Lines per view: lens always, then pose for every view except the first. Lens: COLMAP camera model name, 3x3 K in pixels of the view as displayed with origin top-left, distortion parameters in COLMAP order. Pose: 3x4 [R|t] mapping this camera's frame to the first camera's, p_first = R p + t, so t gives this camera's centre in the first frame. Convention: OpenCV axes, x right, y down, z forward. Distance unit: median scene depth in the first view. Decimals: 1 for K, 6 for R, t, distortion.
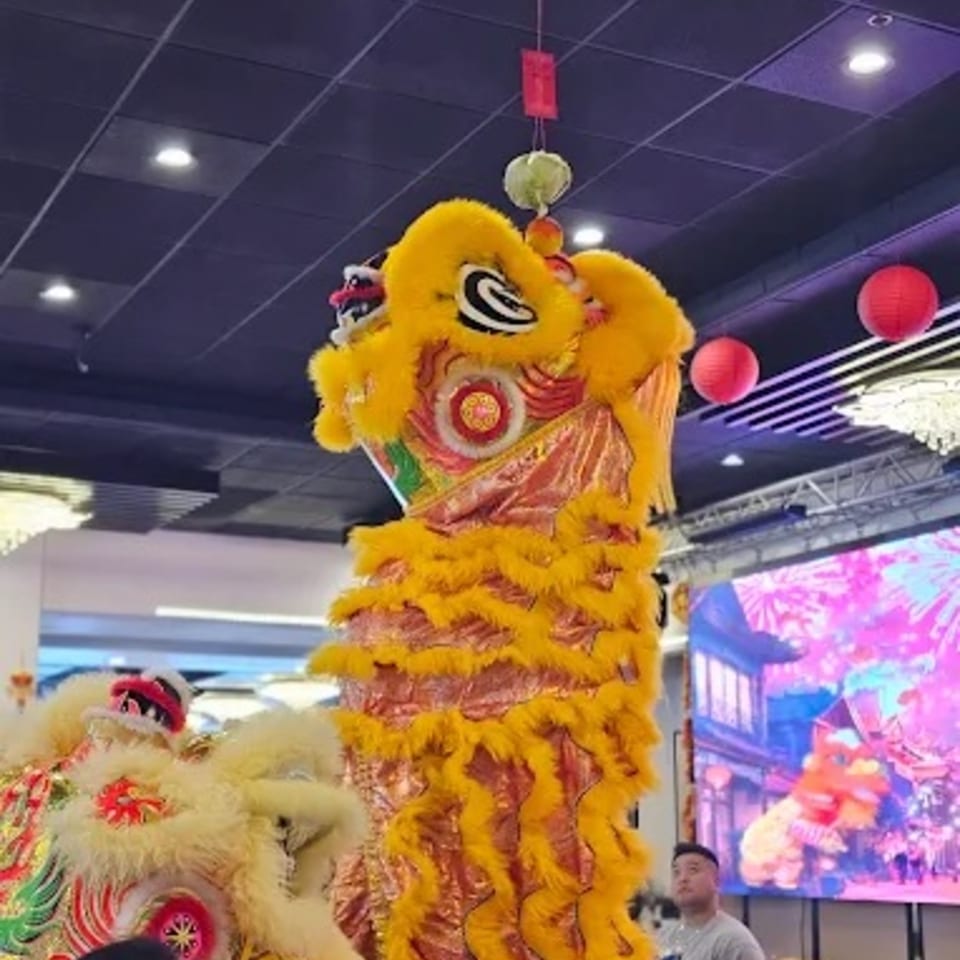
lens RADIAL K [[1717.2, 0, 480.8], [0, 1717.2, 480.9], [0, 0, 1]] dist [0.003155, 0.000000]
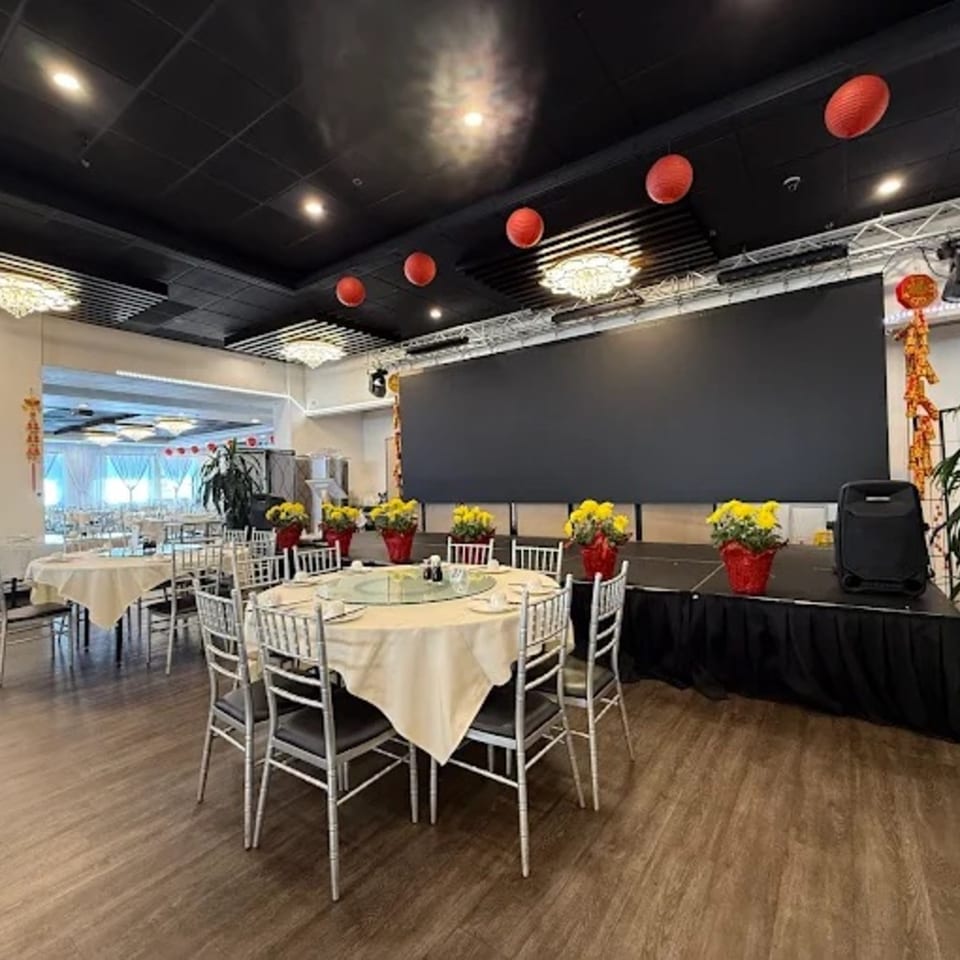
lens RADIAL K [[527.4, 0, 475.5], [0, 527.4, 480.1], [0, 0, 1]] dist [0.003336, 0.000487]
pose [[0.893311, -0.018898, 0.449041, -0.117083], [-0.068776, 0.981600, 0.178132, 0.072679], [-0.444145, -0.190010, 0.875575, 0.343746]]
